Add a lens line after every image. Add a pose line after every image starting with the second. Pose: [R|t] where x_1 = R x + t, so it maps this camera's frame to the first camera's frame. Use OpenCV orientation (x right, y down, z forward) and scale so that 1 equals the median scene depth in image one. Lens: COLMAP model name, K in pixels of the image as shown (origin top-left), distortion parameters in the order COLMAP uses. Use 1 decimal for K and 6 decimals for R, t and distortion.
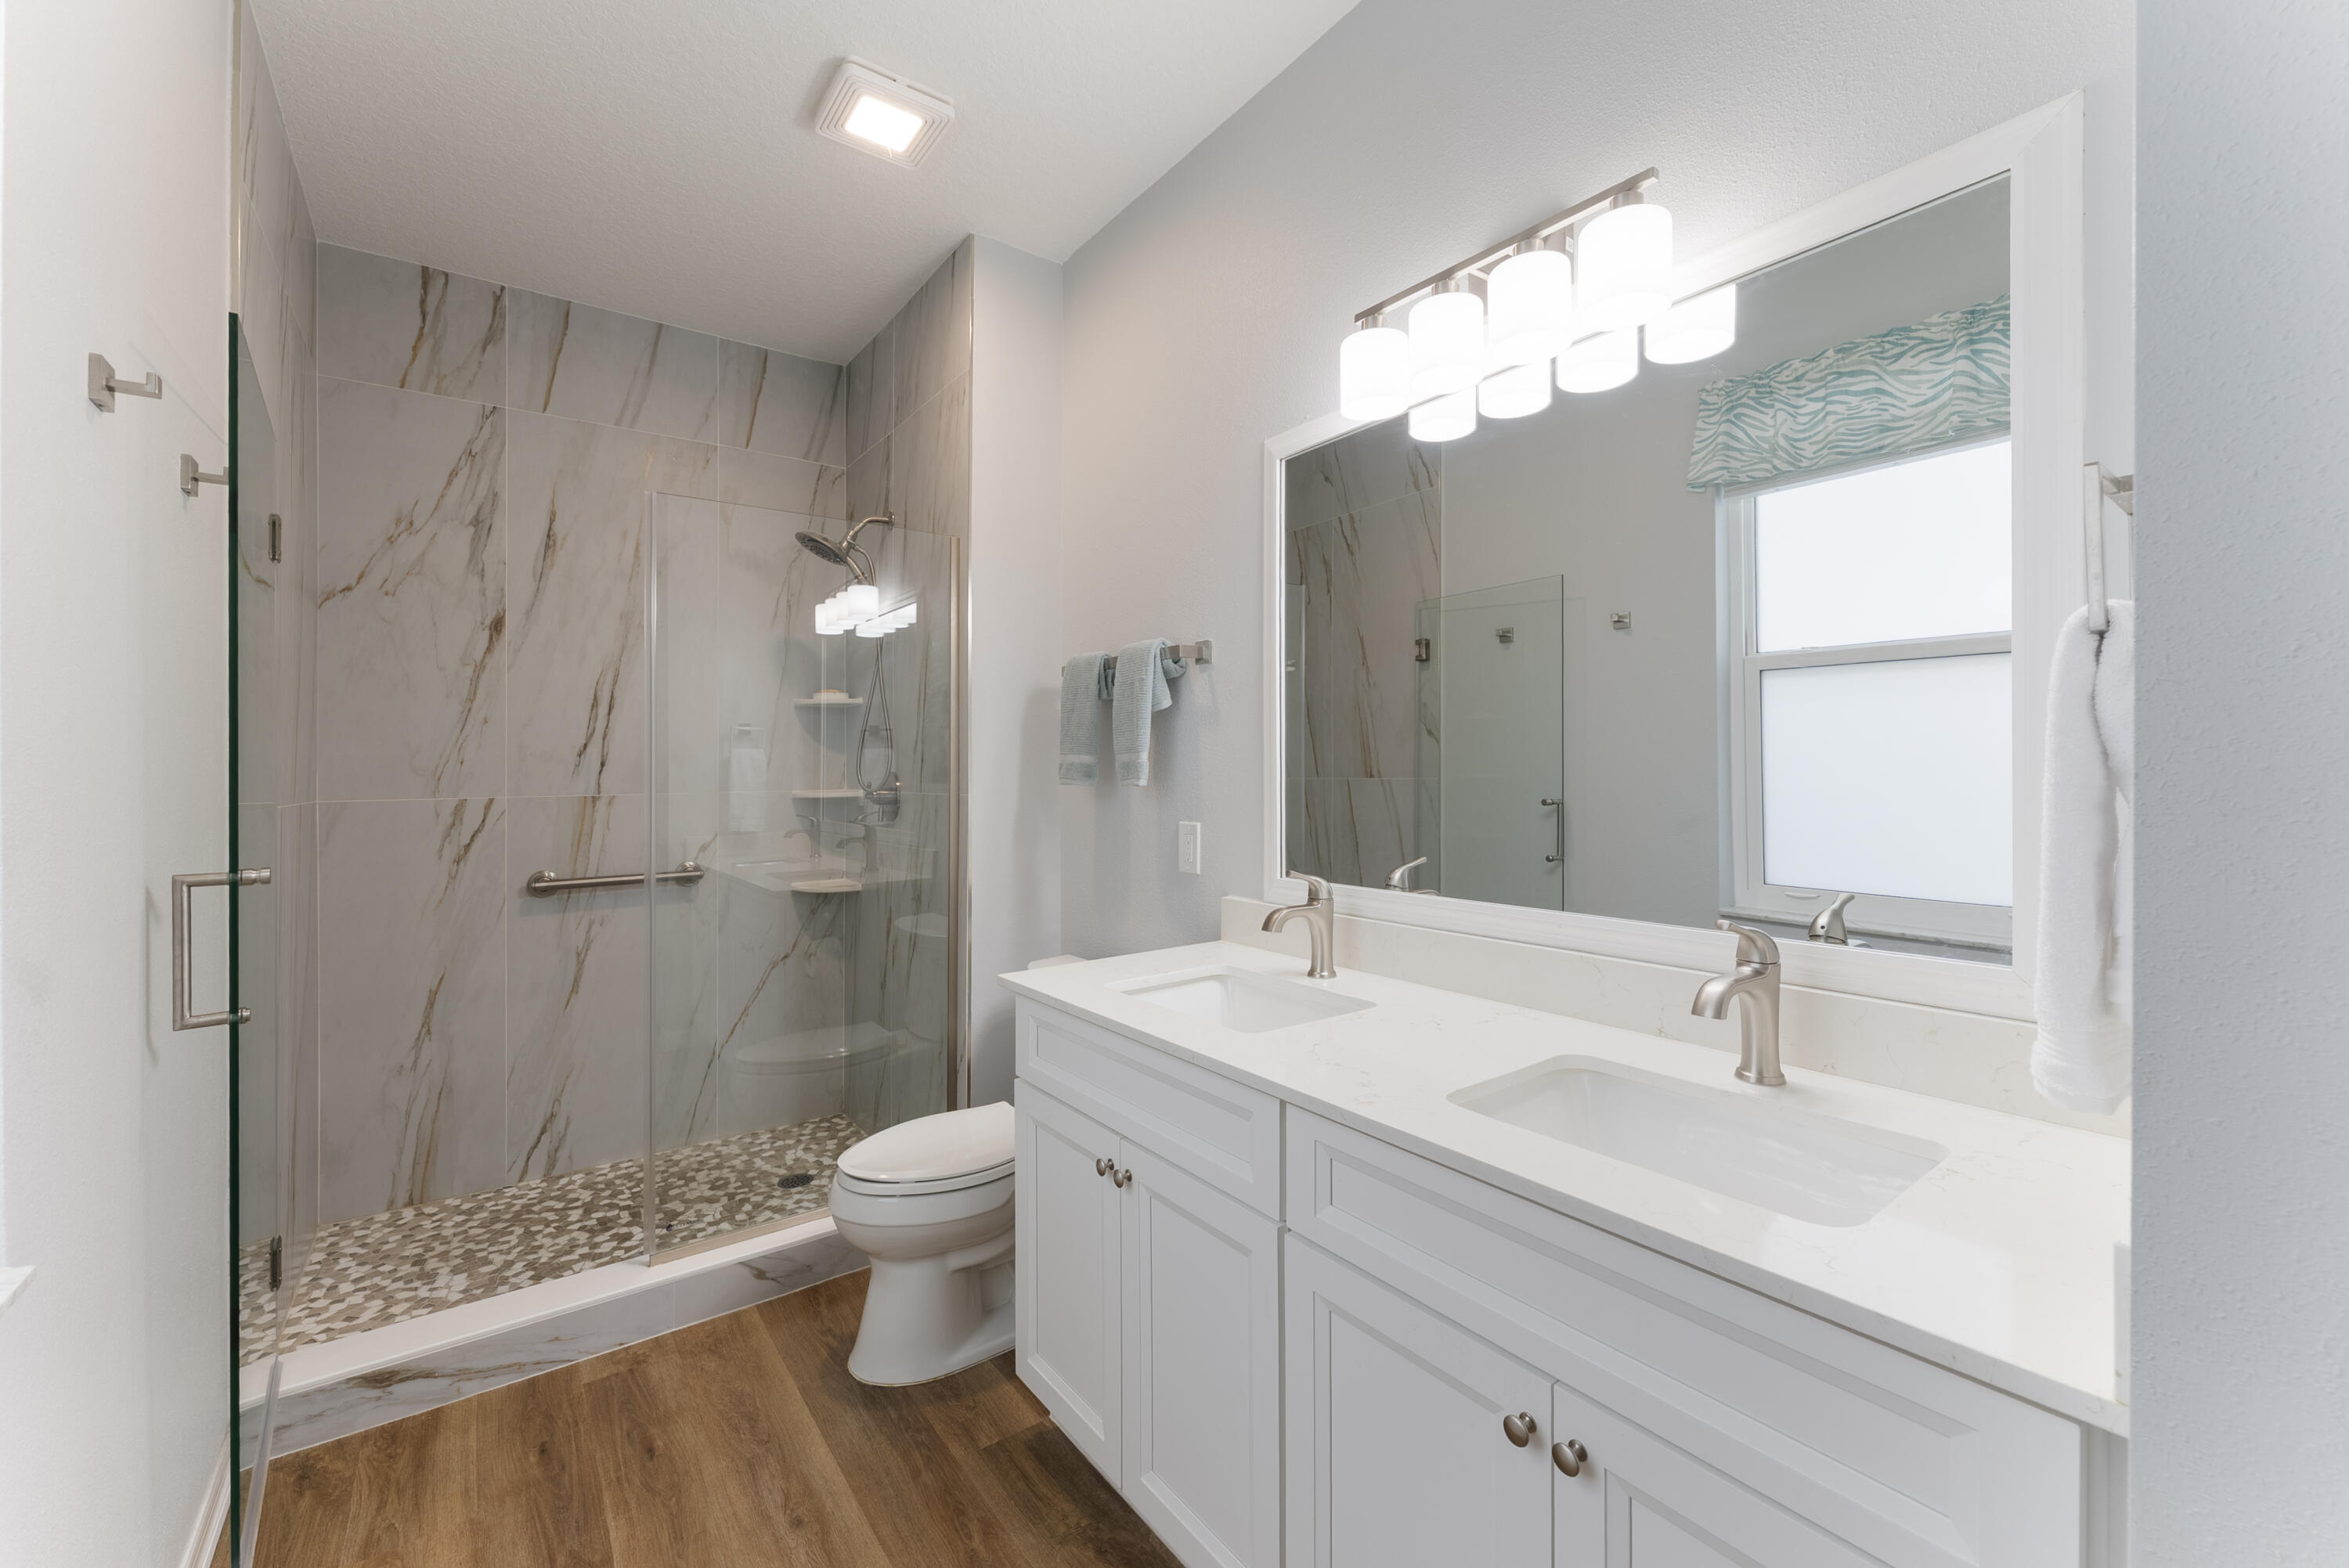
lens RADIAL K [[952.5, 0, 1171.5], [0, 952.5, 765.5], [0, 0, 1]] dist [0.000011, -0.000707]
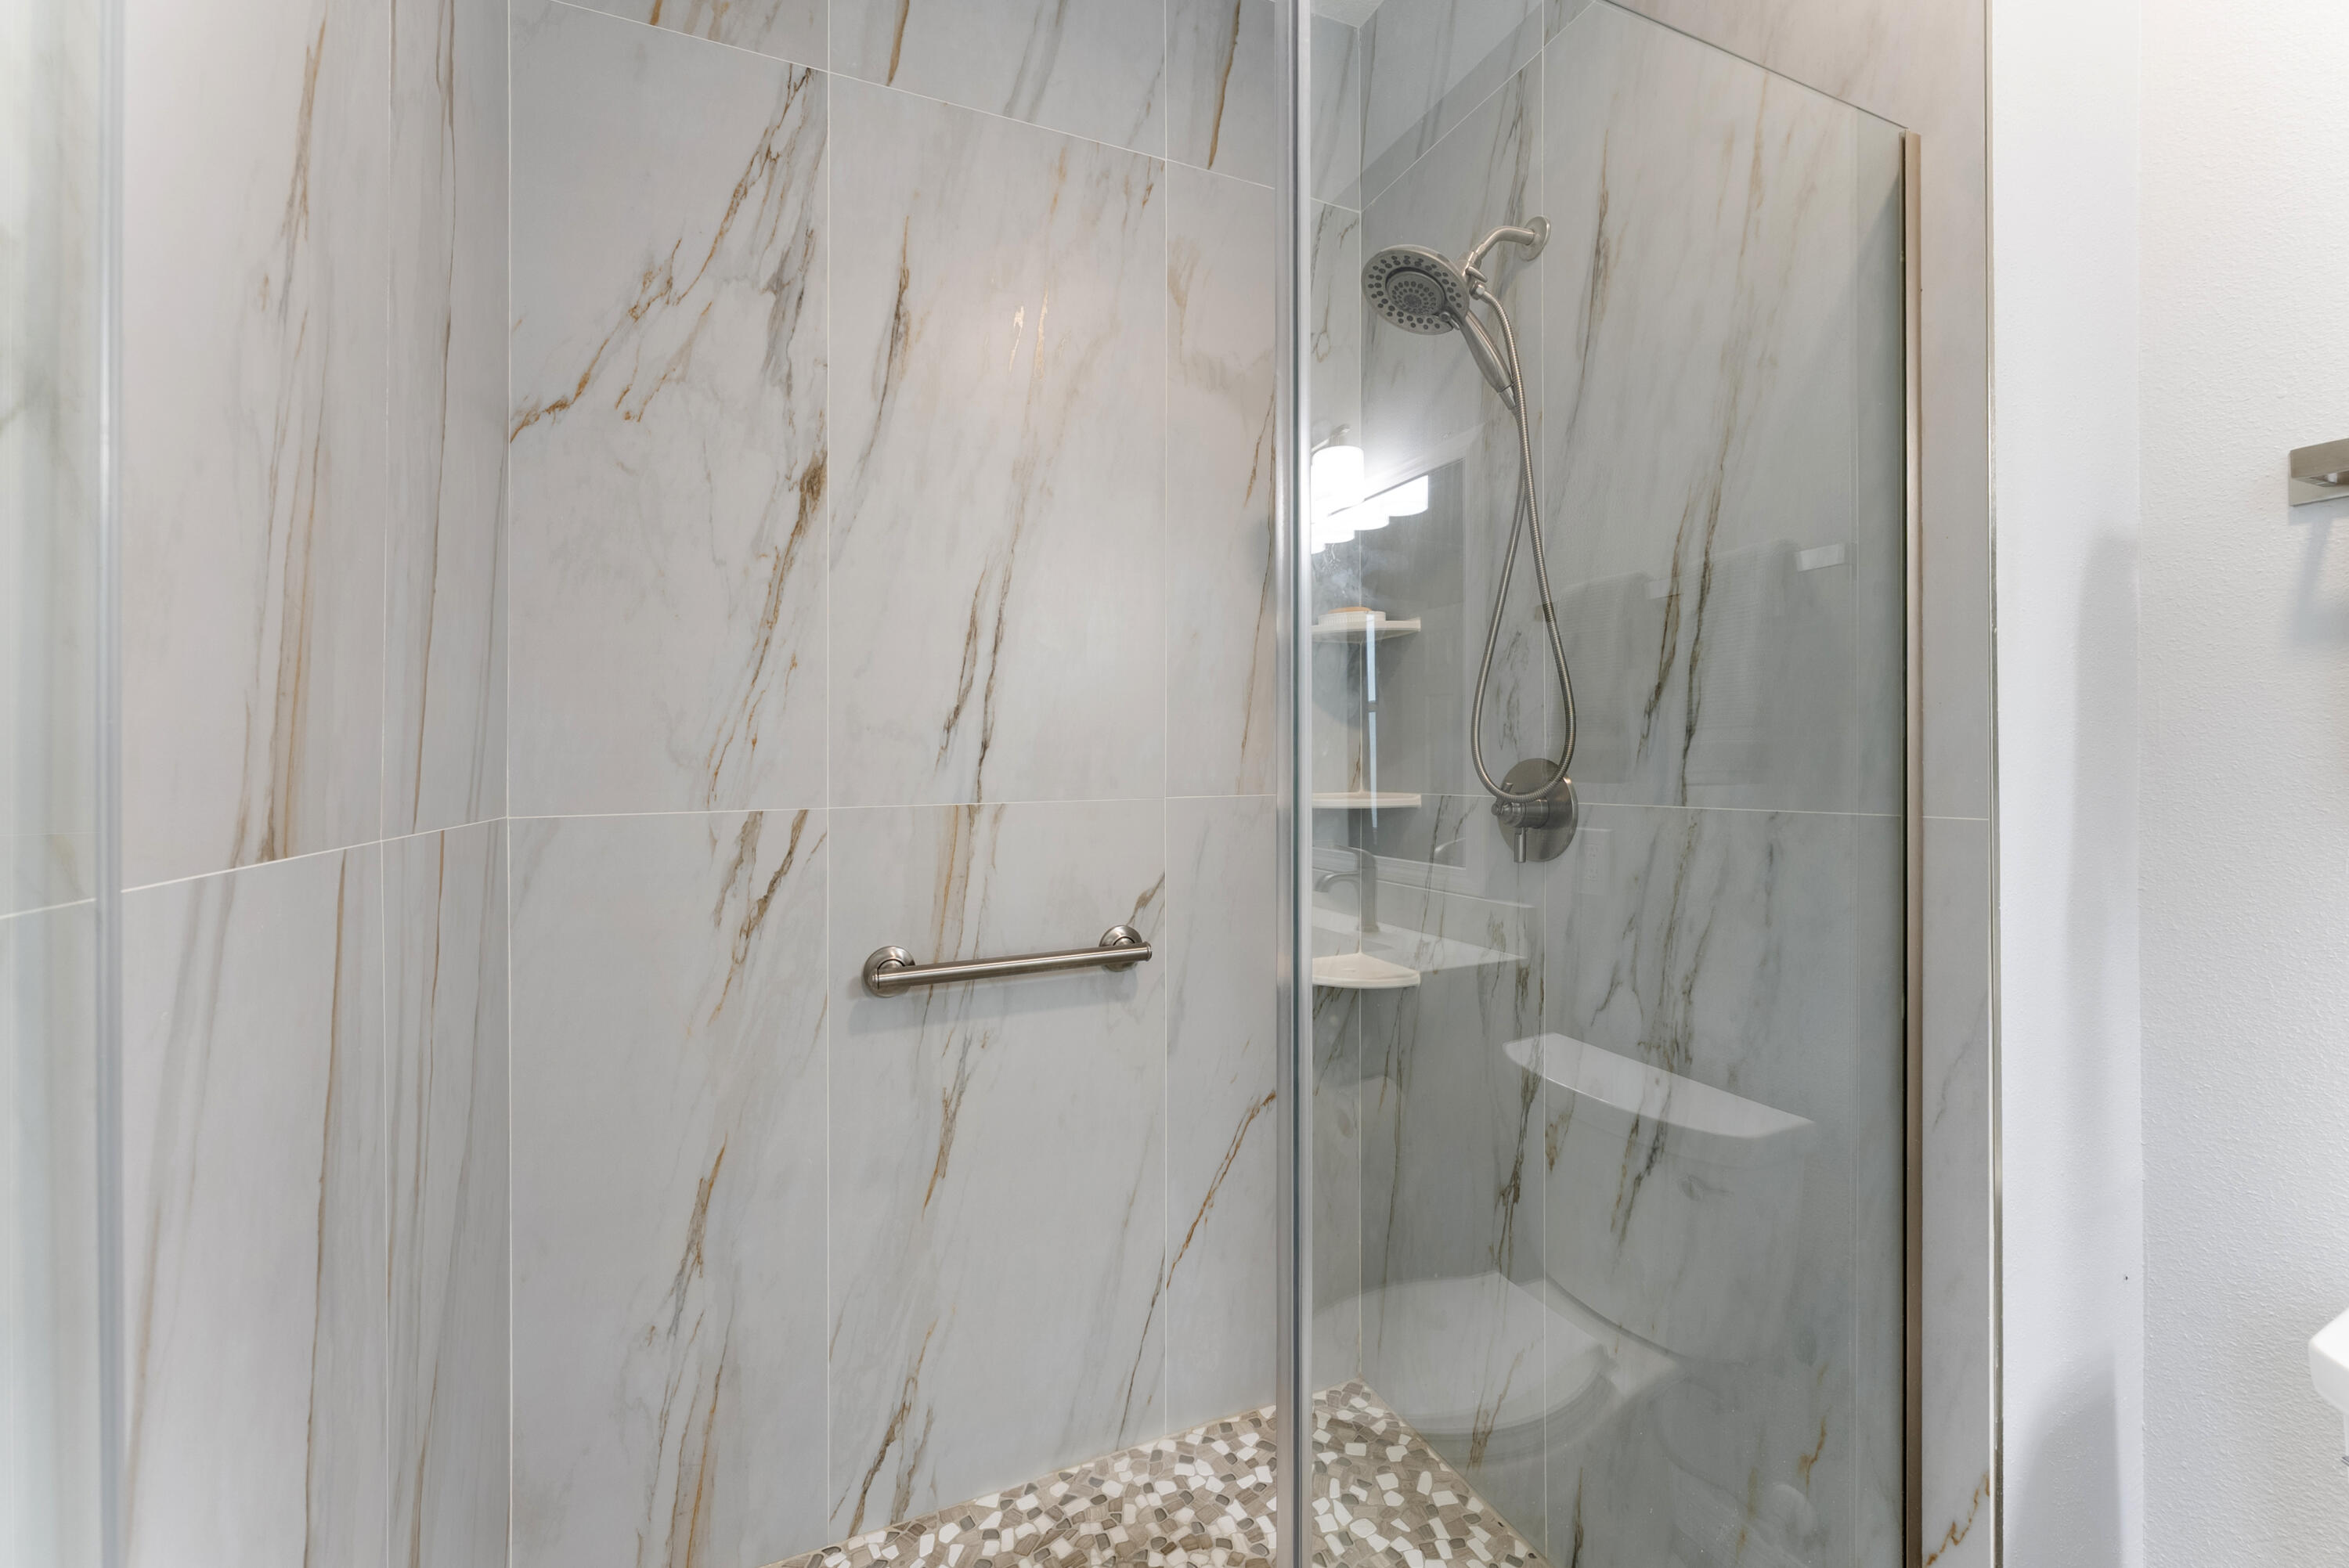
lens RADIAL K [[952.5, 0, 1171.5], [0, 952.5, 765.5], [0, 0, 1]] dist [0.000011, -0.000707]
pose [[0.975028, -0.007850, -0.221944, -0.389771], [0.005514, 0.999923, -0.011145, 0.016716], [0.222015, 0.009643, 0.974996, 0.519579]]
